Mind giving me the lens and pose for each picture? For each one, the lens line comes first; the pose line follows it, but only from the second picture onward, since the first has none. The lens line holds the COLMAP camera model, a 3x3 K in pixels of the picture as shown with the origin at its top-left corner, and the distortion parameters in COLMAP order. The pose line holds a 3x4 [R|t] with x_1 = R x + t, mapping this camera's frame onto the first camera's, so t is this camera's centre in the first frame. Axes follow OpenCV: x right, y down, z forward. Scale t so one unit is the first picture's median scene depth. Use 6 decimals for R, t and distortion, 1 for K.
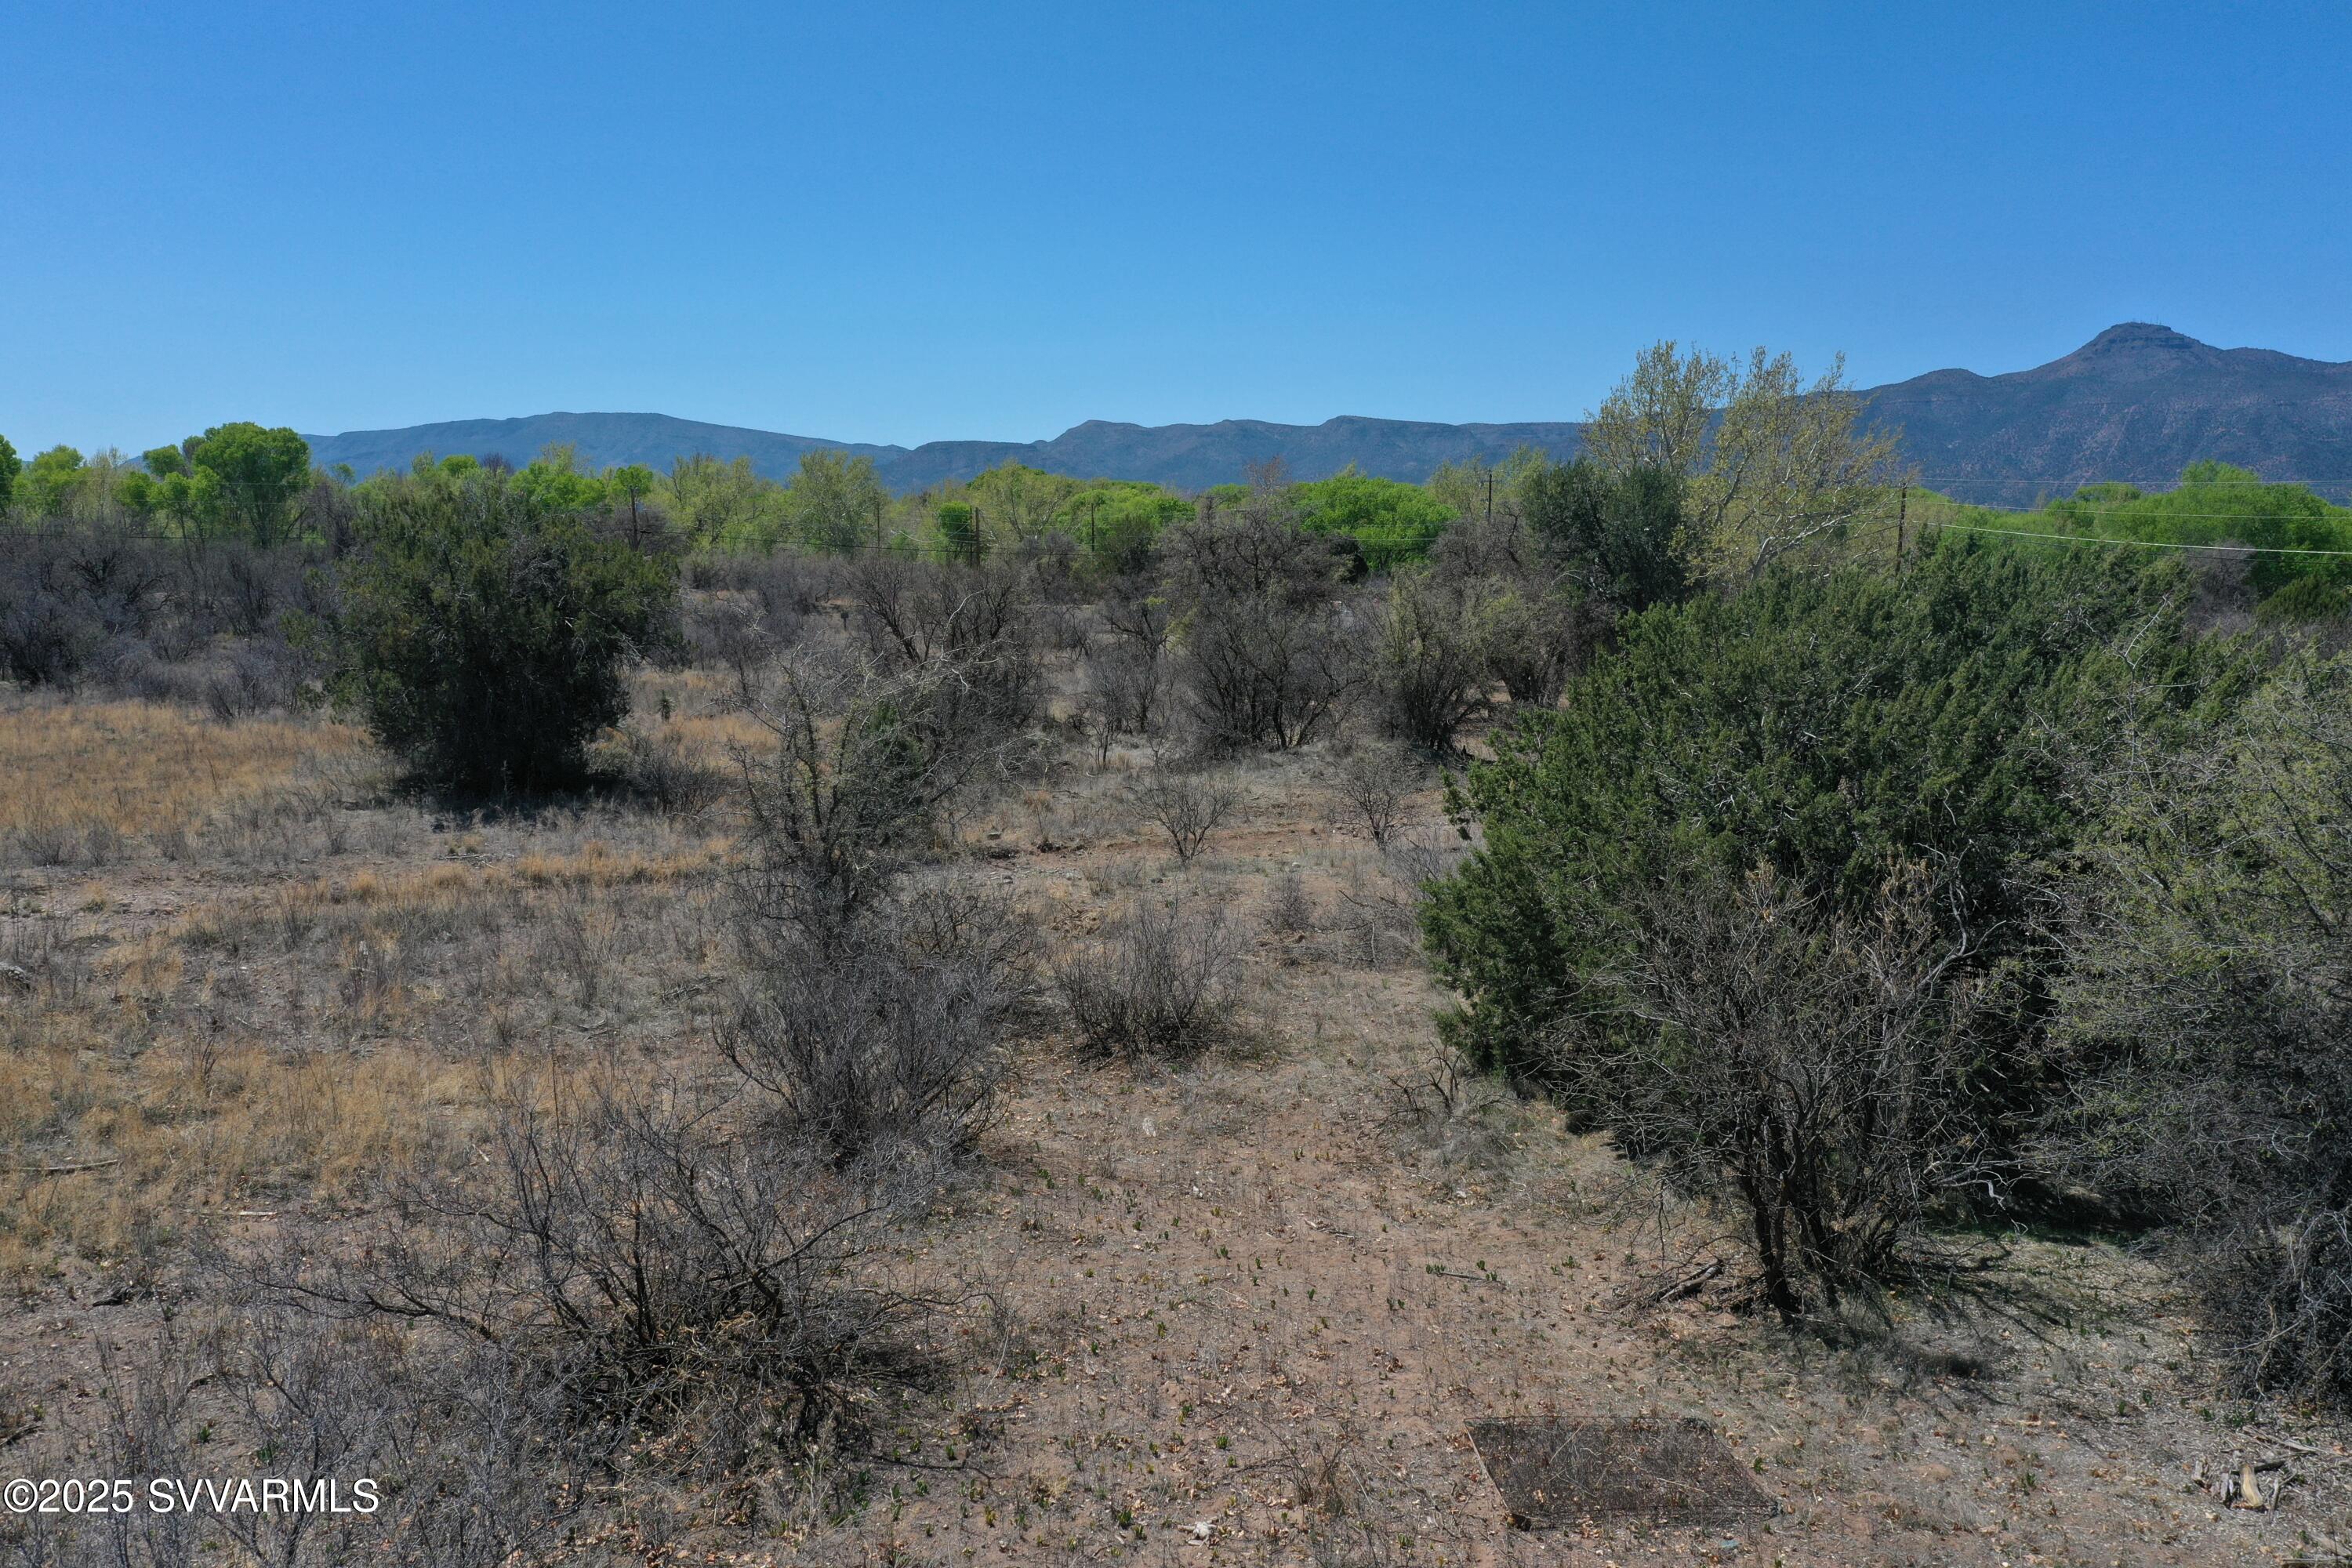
lens RADIAL K [[1842.7, 0, 1179.3], [0, 1842.7, 789.8], [0, 0, 1]] dist [-0.003492, 0.007620]
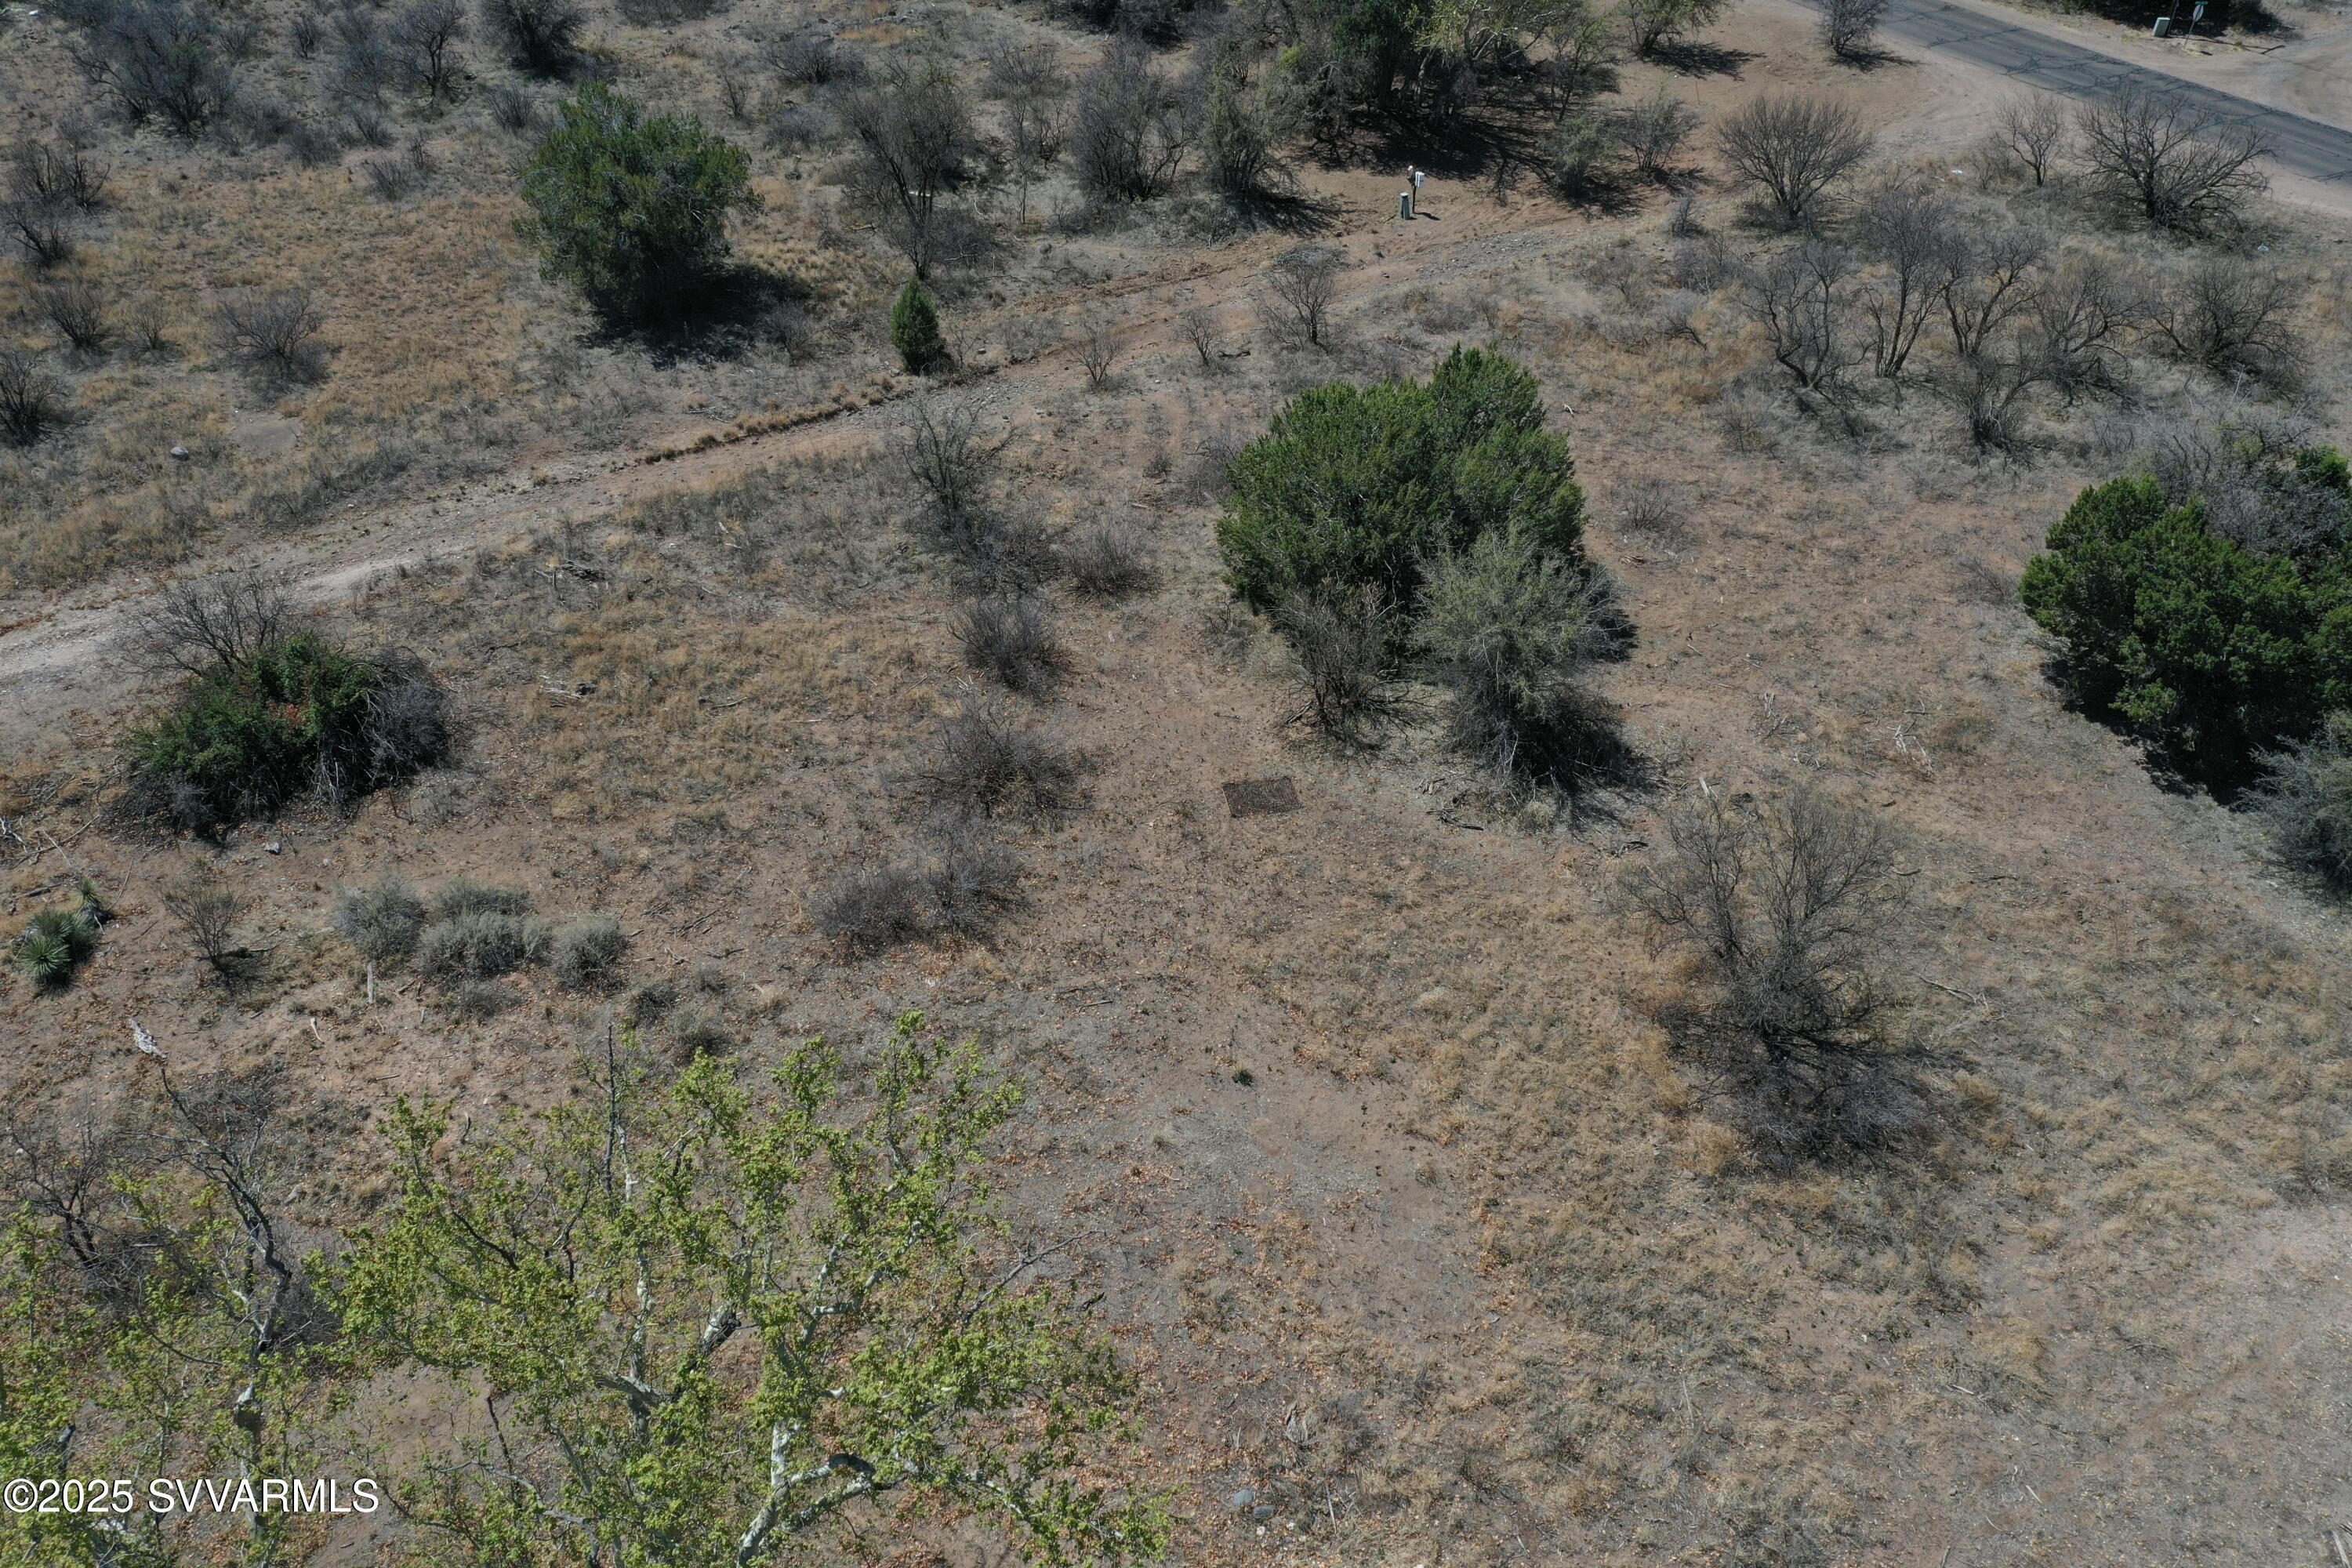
lens RADIAL K [[1842.7, 0, 1178.8], [0, 1842.7, 778.3], [0, 0, 1]] dist [-0.003492, 0.007620]
pose [[0.995729, -0.071665, 0.058201, -0.113726], [0.031584, 0.856809, 0.514665, -1.276069], [-0.086750, -0.510629, 0.855414, -1.730070]]
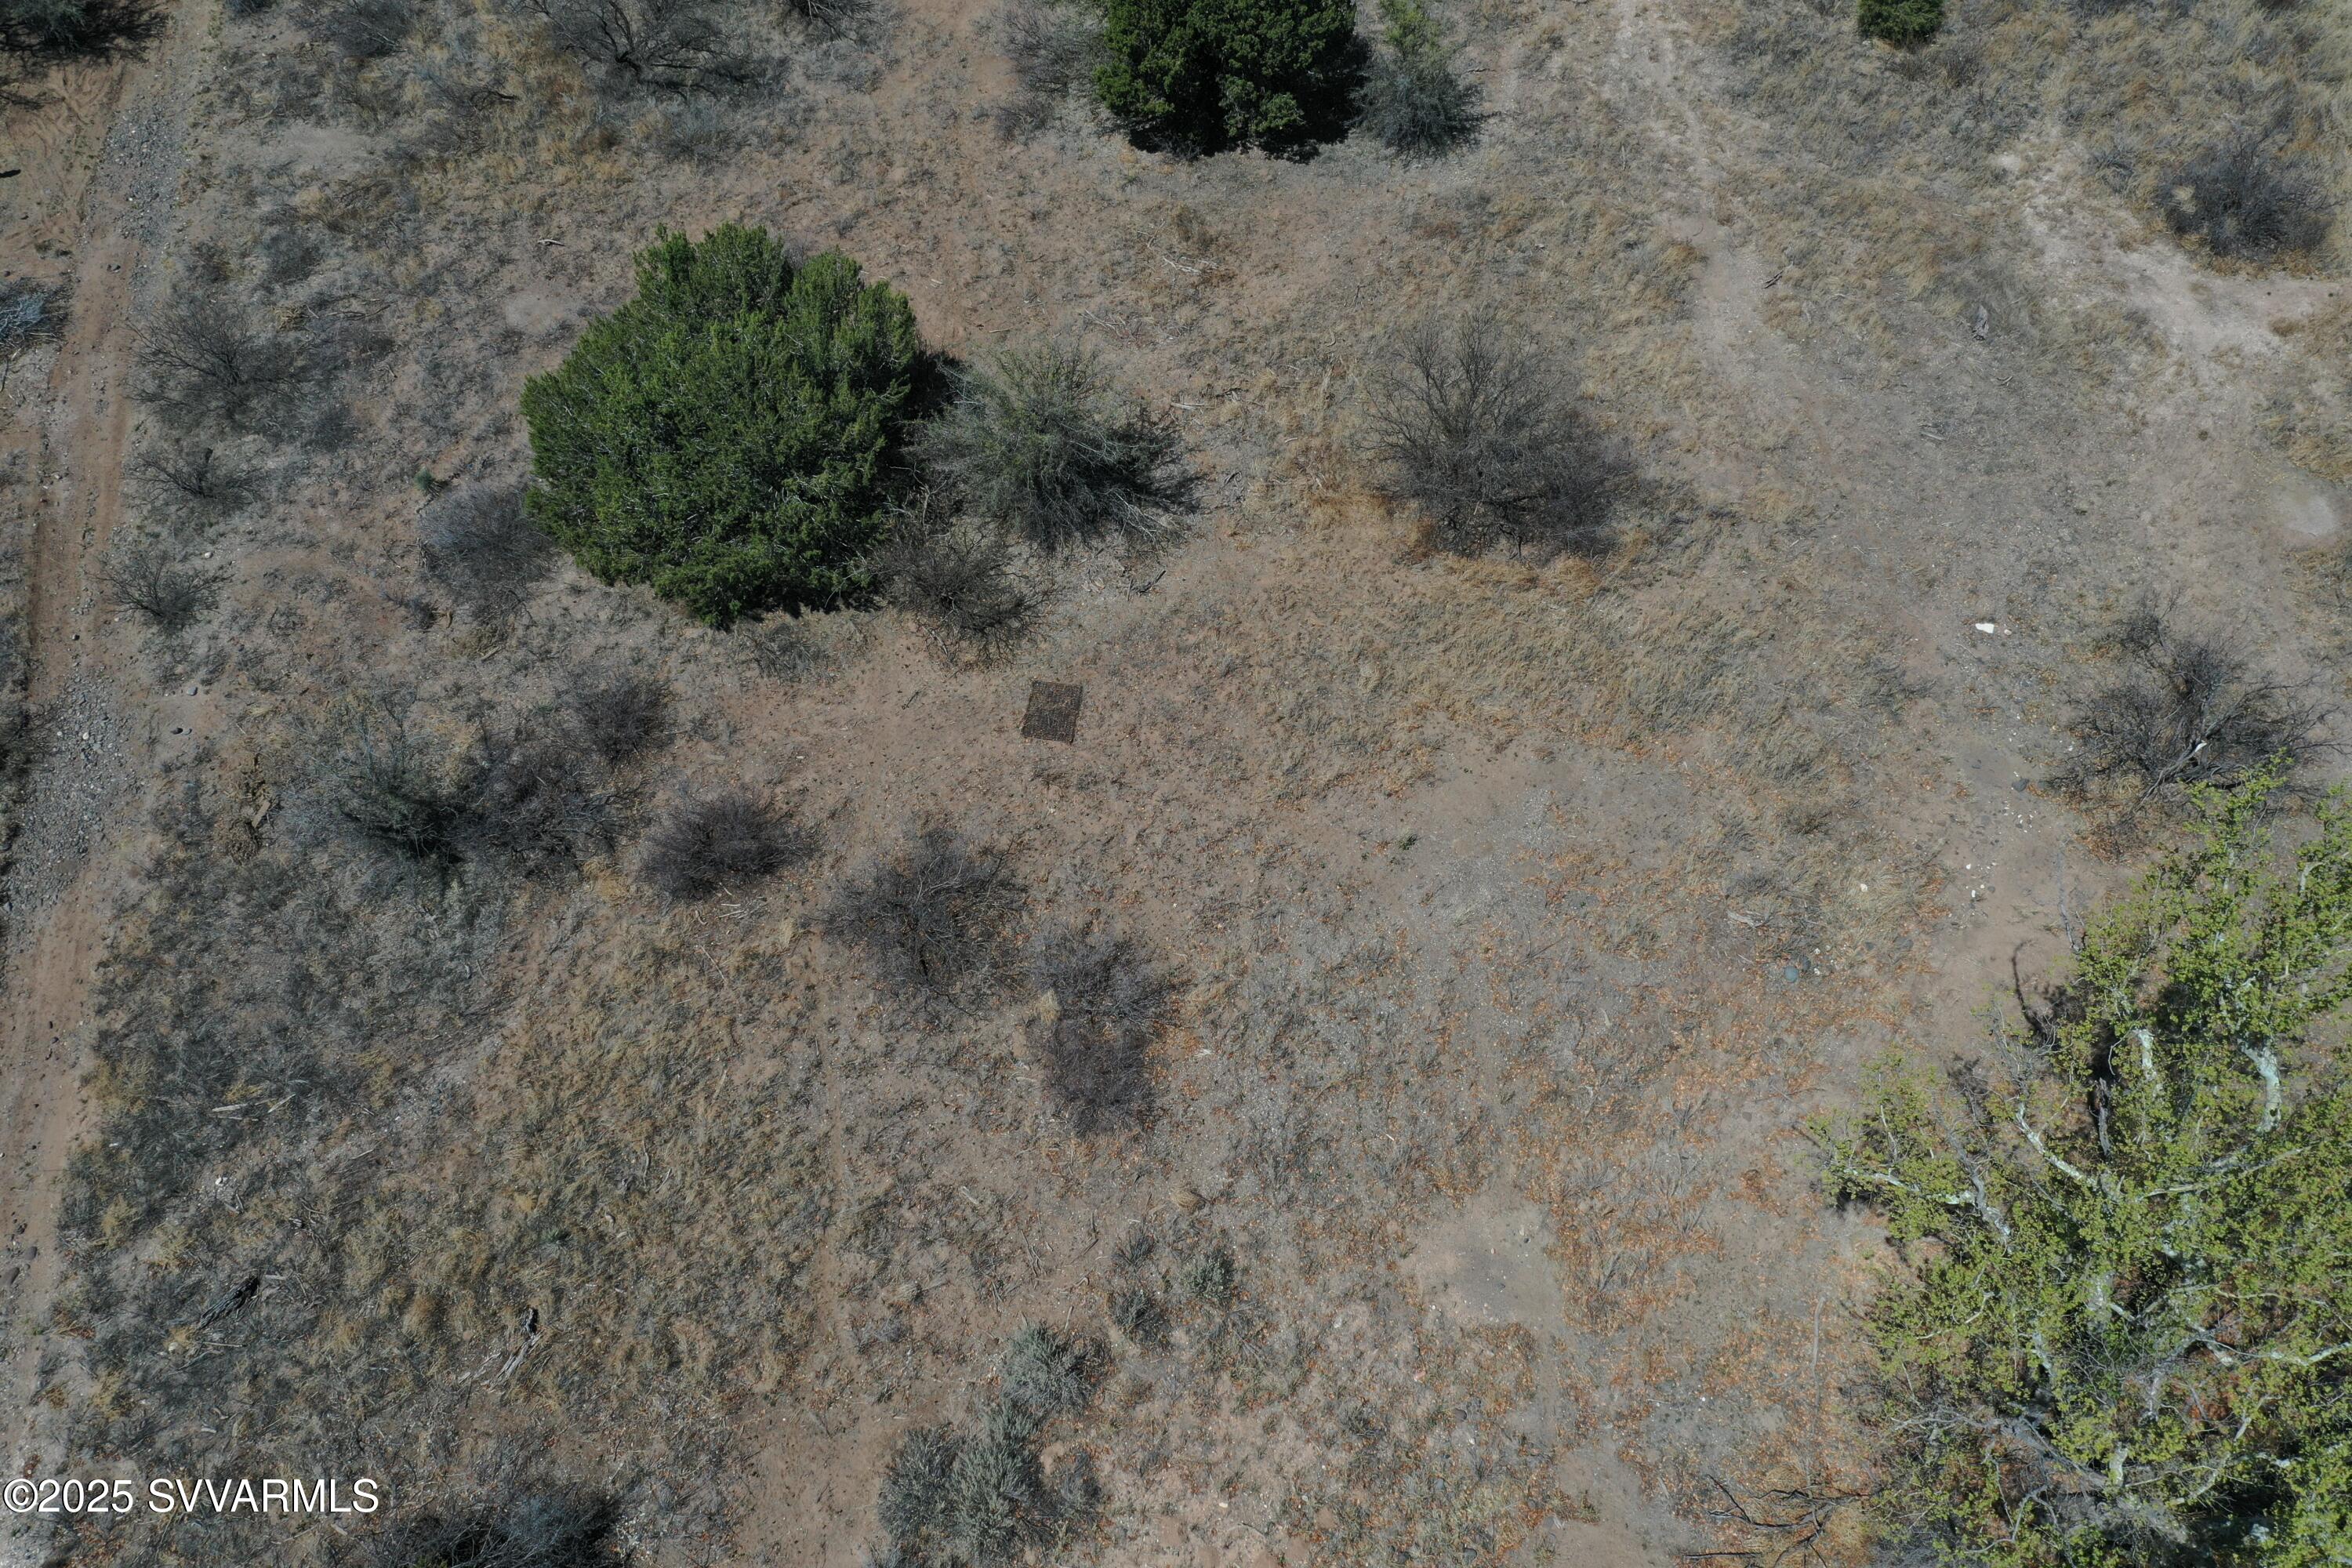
lens RADIAL K [[1842.7, 0, 1179.9], [0, 1842.7, 785.9], [0, 0, 1]] dist [-0.003492, 0.007620]
pose [[0.242516, -0.813569, 0.528480, -1.437022], [0.121542, 0.565929, 0.815446, -2.046359], [-0.962504, -0.133526, 0.236129, -0.104941]]
